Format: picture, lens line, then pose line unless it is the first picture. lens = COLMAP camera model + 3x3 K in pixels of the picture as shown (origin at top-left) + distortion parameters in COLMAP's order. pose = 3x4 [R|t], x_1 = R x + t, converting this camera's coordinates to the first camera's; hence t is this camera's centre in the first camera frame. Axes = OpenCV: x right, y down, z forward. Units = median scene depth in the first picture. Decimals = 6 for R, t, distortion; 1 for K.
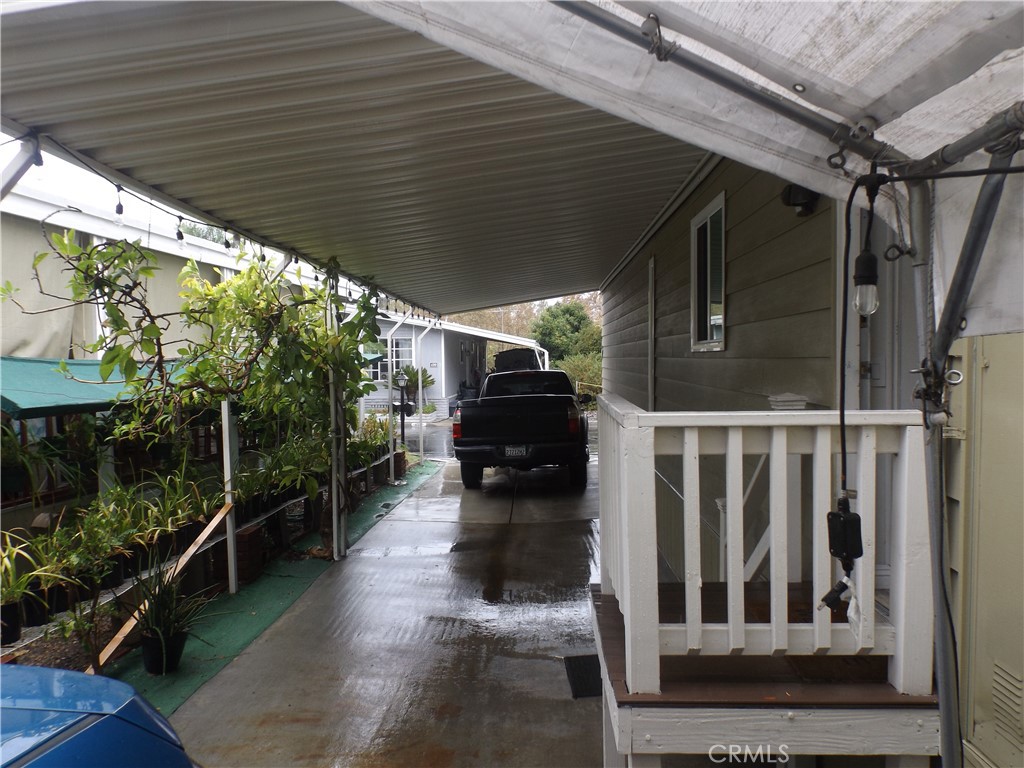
lens RADIAL K [[739.6, 0, 515.1], [0, 739.6, 389.5], [0, 0, 1]] dist [-0.004078, -0.001896]
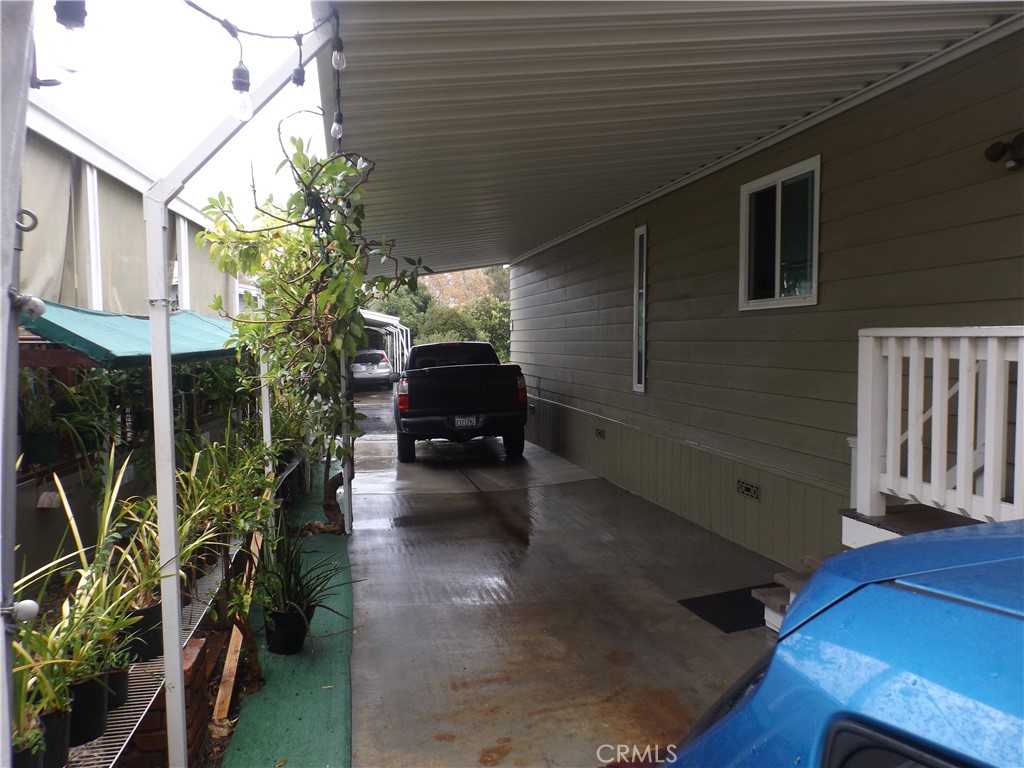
lens RADIAL K [[739.6, 0, 515.1], [0, 739.6, 389.5], [0, 0, 1]] dist [-0.004078, -0.001896]
pose [[0.968028, -0.011411, 0.250583, -0.291787], [0.006028, 0.999734, 0.022240, 0.031508], [-0.250770, -0.020018, 0.967840, 0.048685]]
